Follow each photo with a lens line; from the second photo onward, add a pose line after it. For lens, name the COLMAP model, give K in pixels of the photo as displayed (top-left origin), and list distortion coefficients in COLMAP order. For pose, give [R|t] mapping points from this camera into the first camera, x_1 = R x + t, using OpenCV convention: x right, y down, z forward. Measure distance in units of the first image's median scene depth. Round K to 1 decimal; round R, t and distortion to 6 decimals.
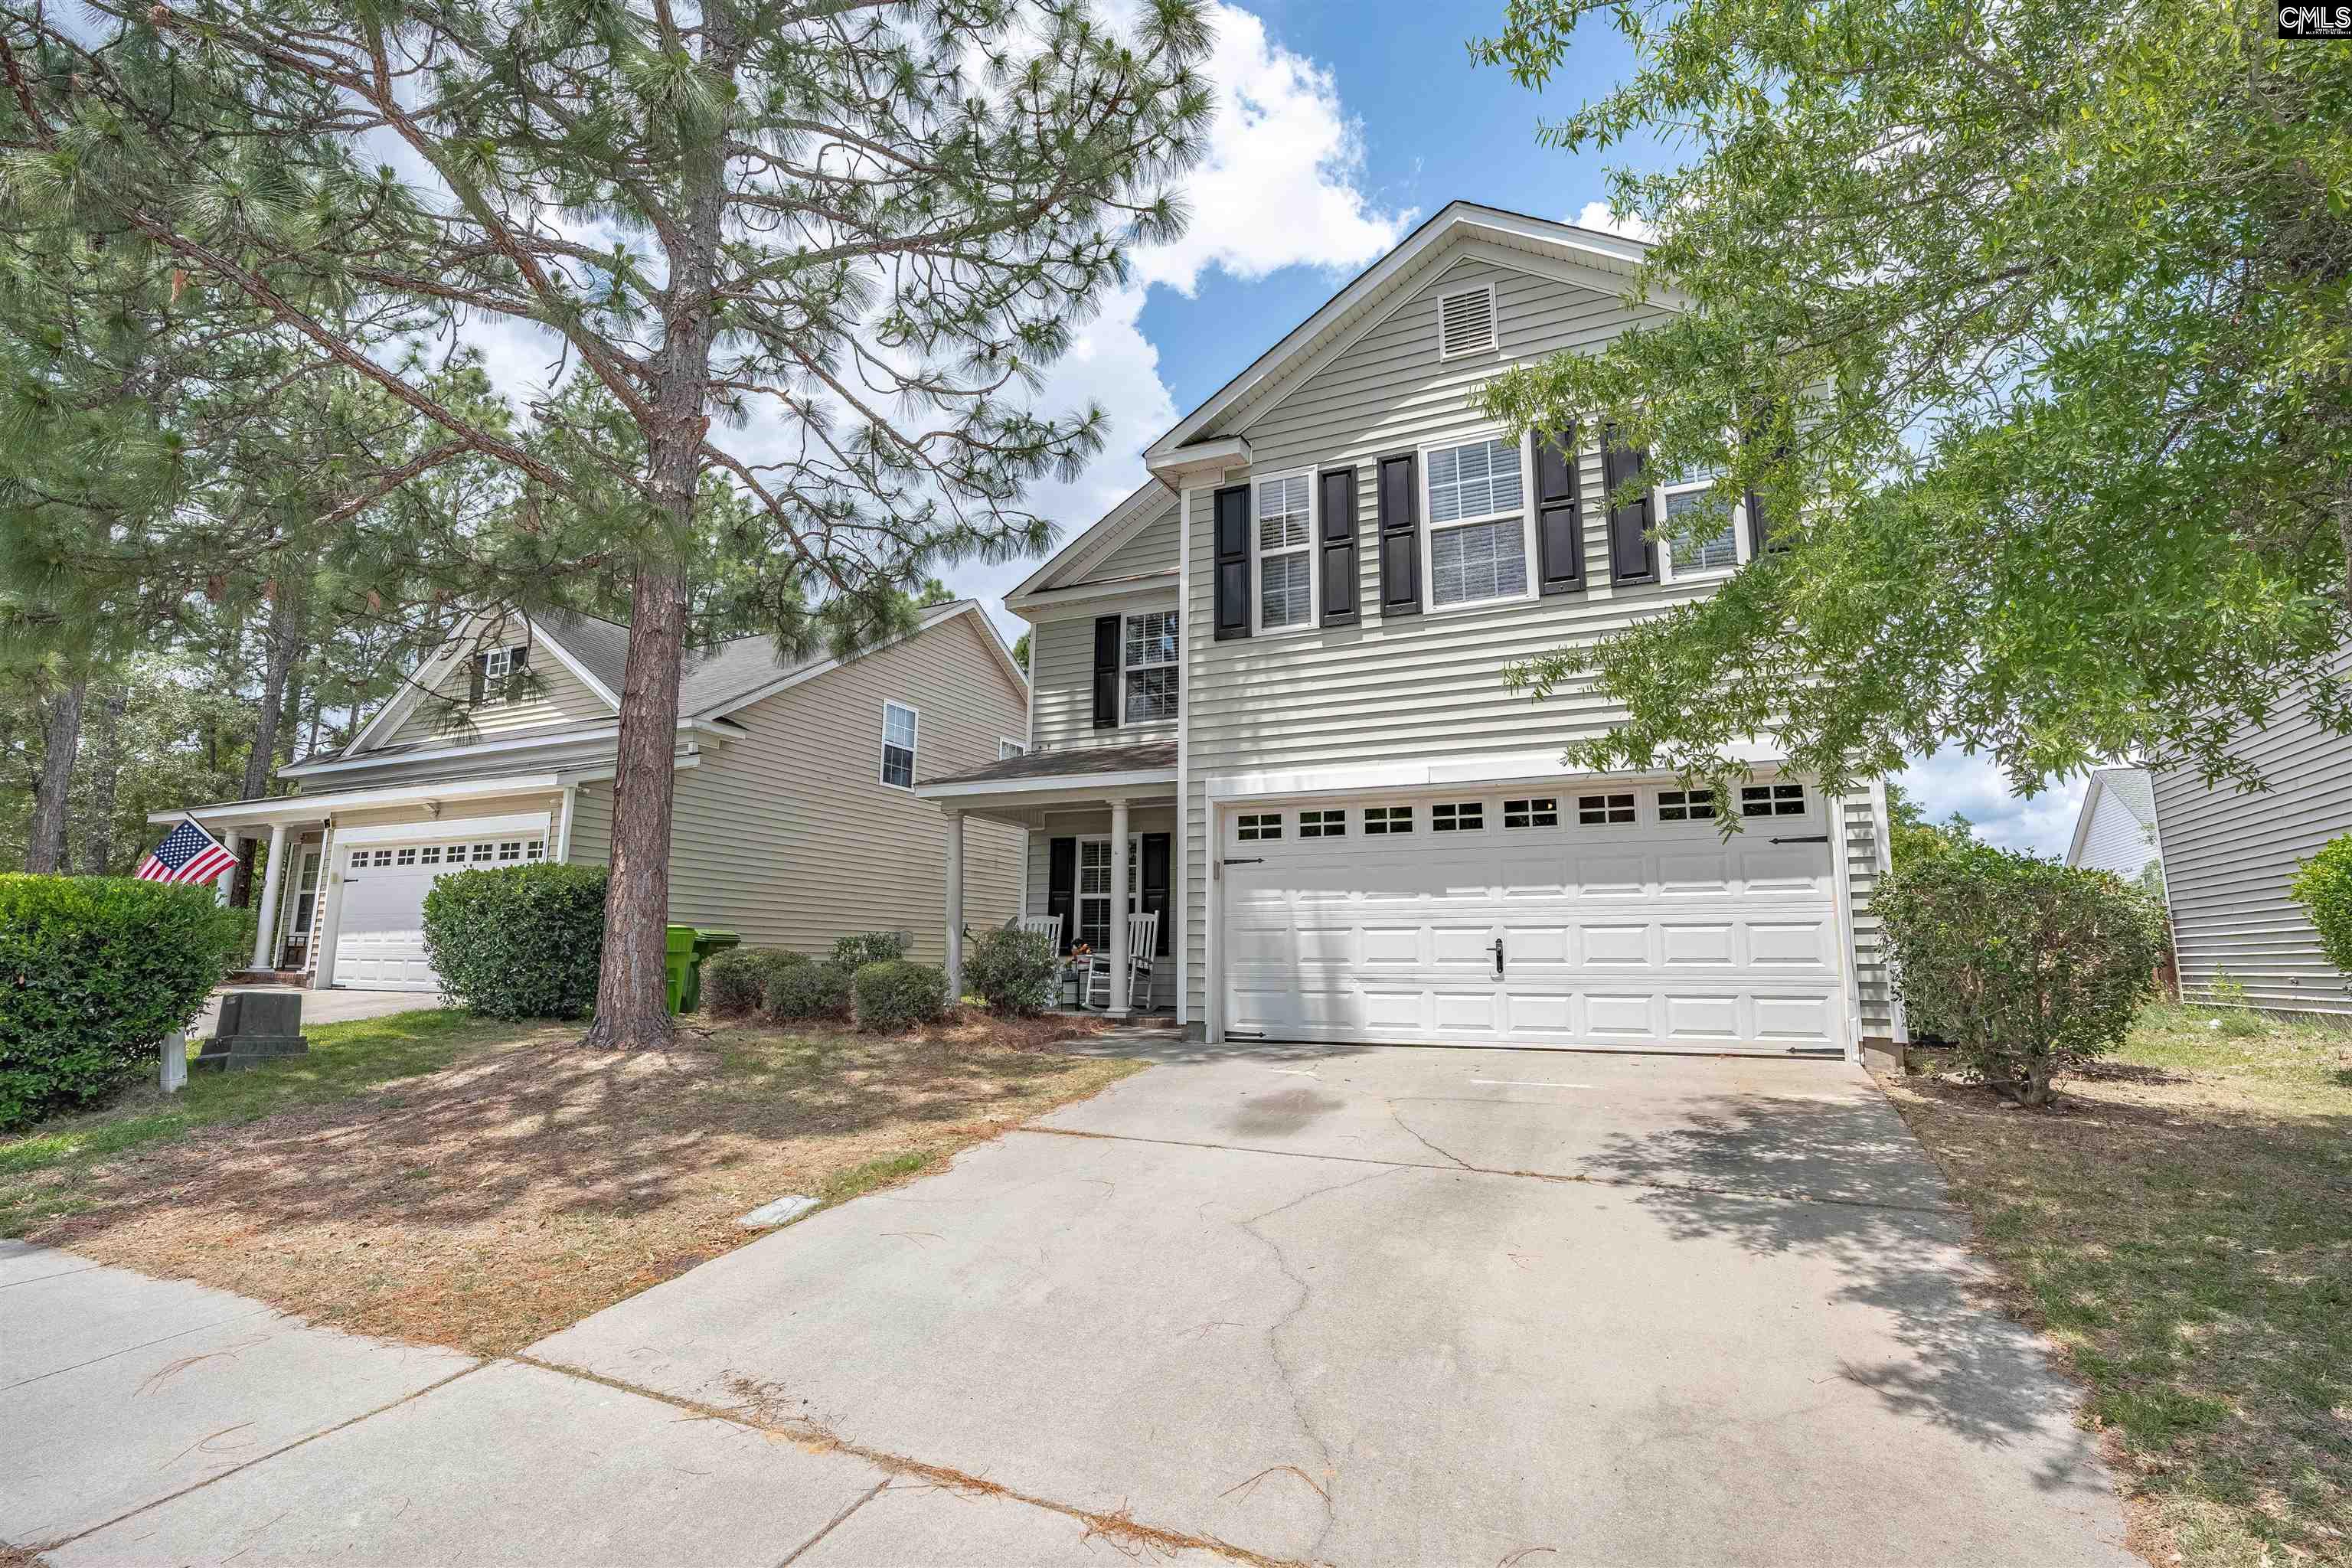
lens RADIAL K [[1102.8, 0, 1176.0], [0, 1102.8, 784.0], [0, 0, 1]] dist [0.000434, -0.000192]
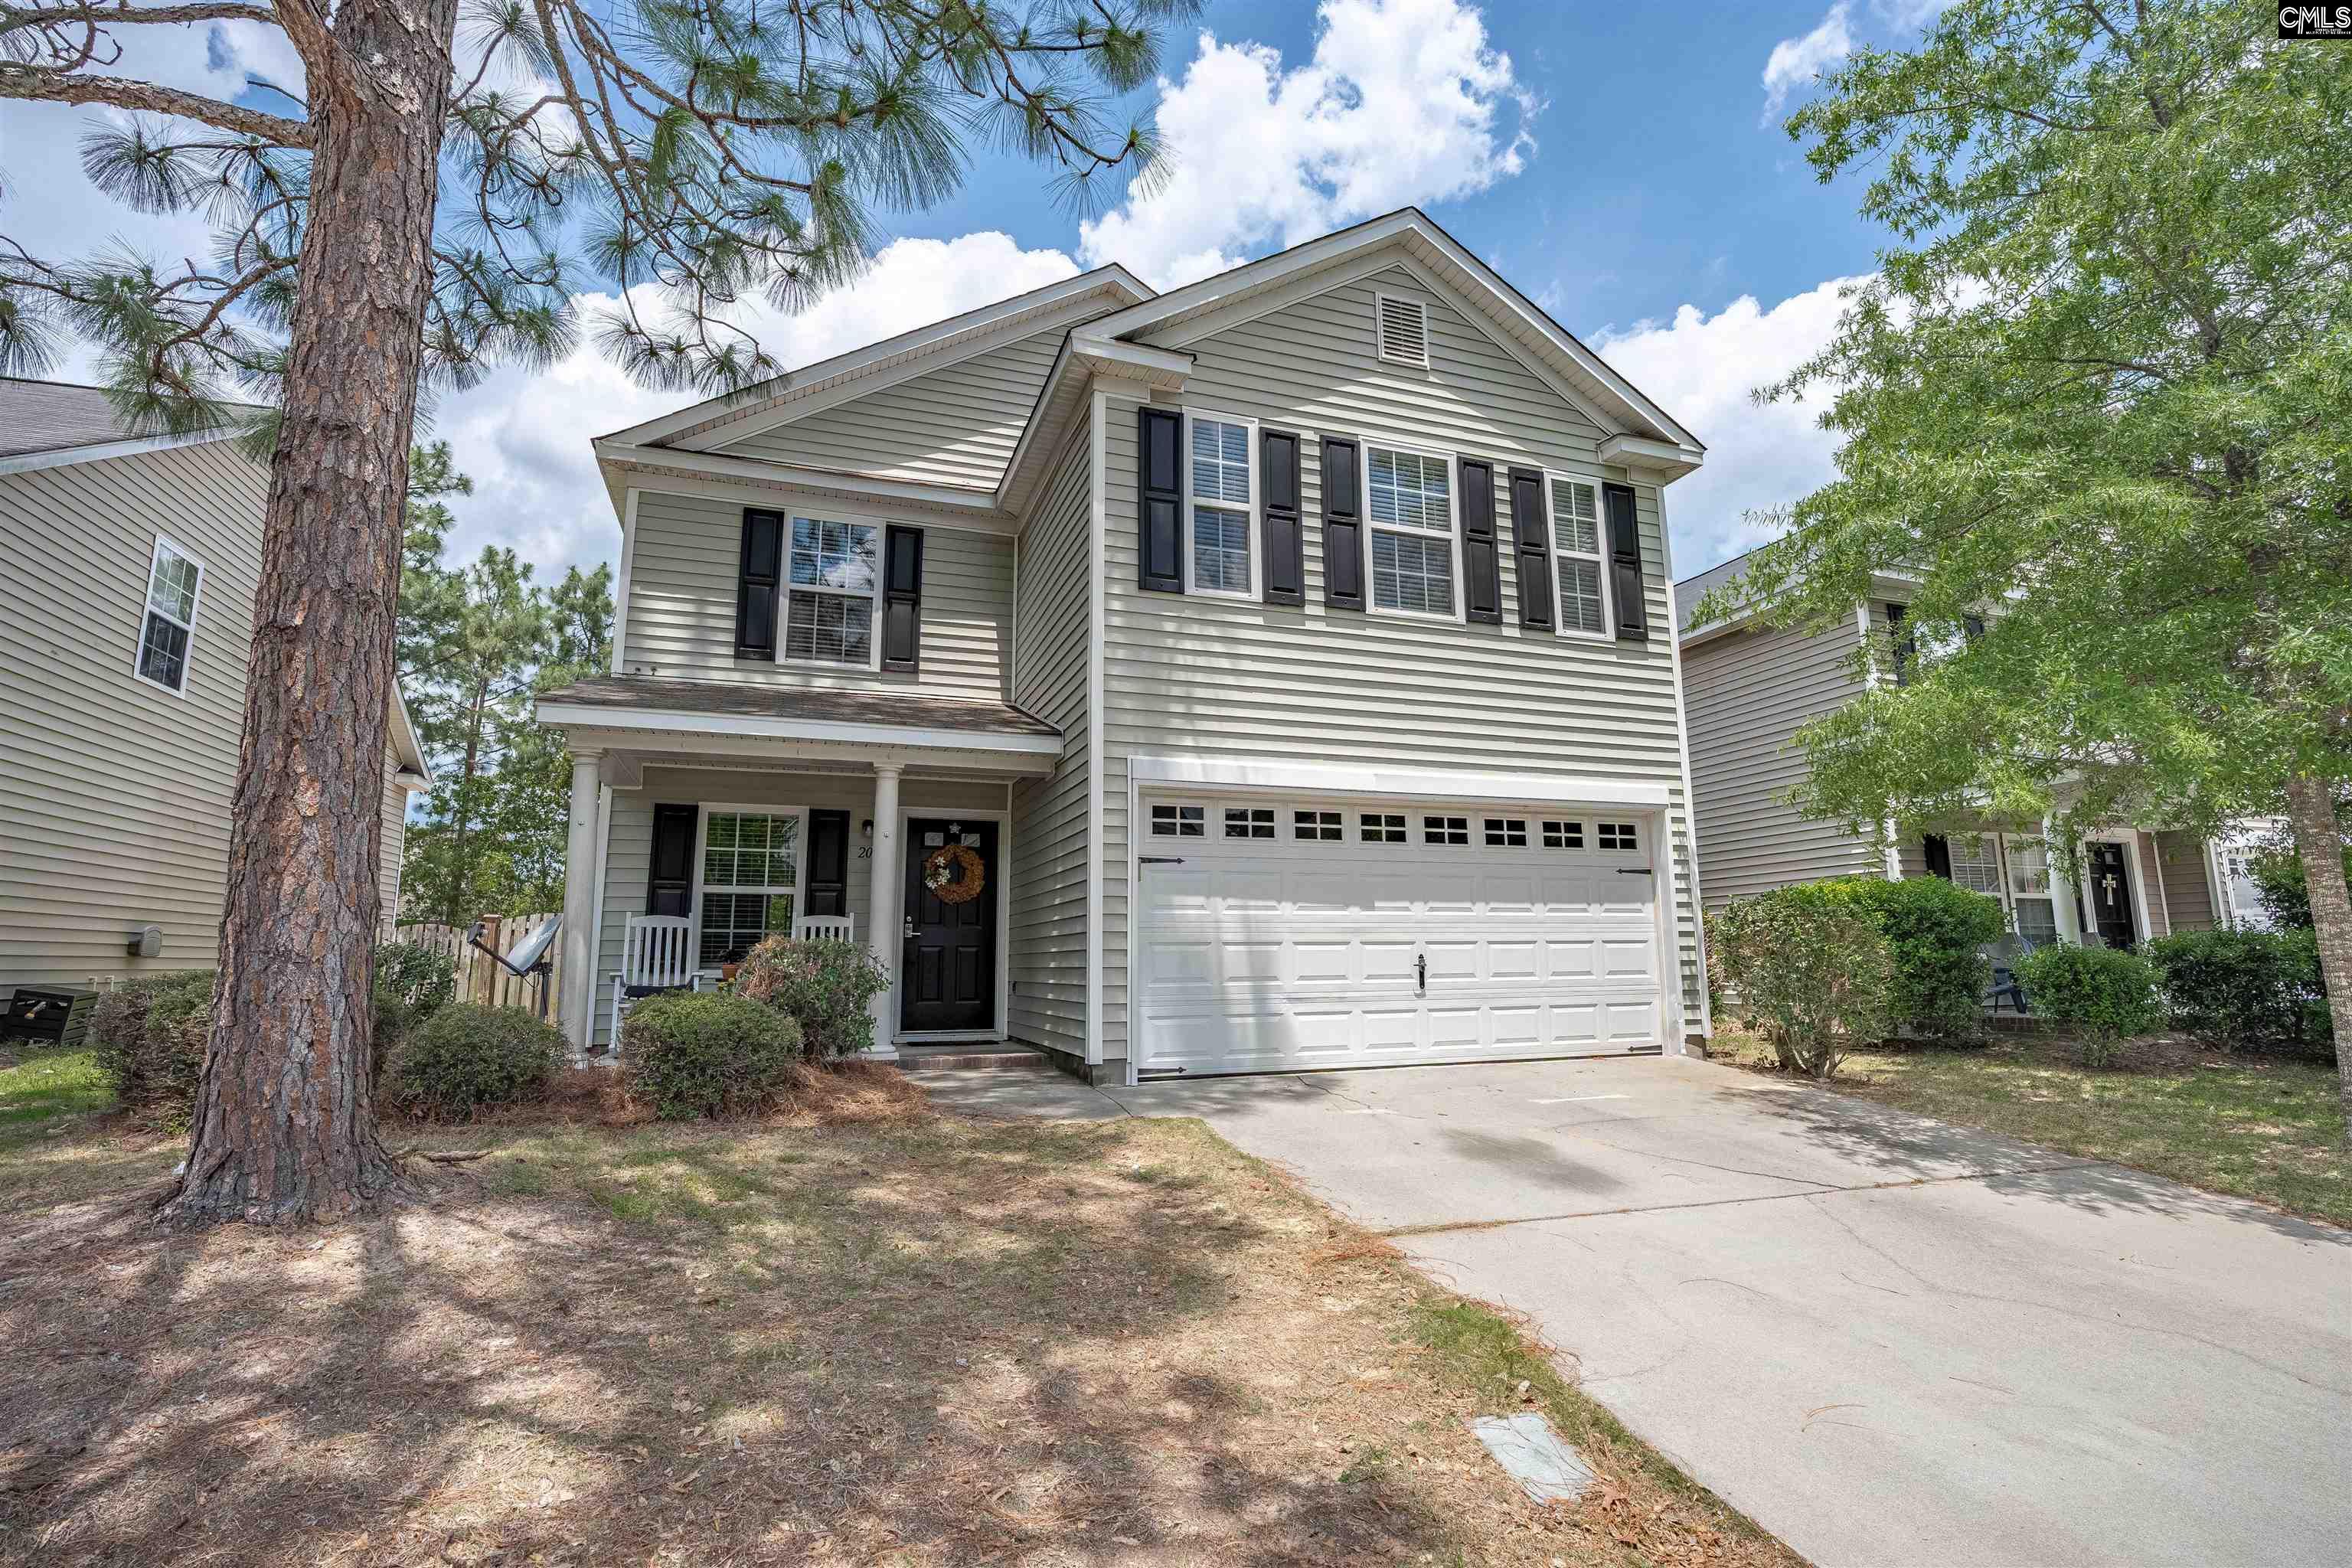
lens RADIAL K [[1081.5, 0, 1176.0], [0, 1081.5, 784.0], [0, 0, 1]] dist [-0.002359, -0.000122]
pose [[0.719788, 0.100670, 0.686855, -0.500464], [-0.101987, 0.994028, -0.038814, 0.043976], [-0.686661, -0.042113, 0.725757, 0.412111]]
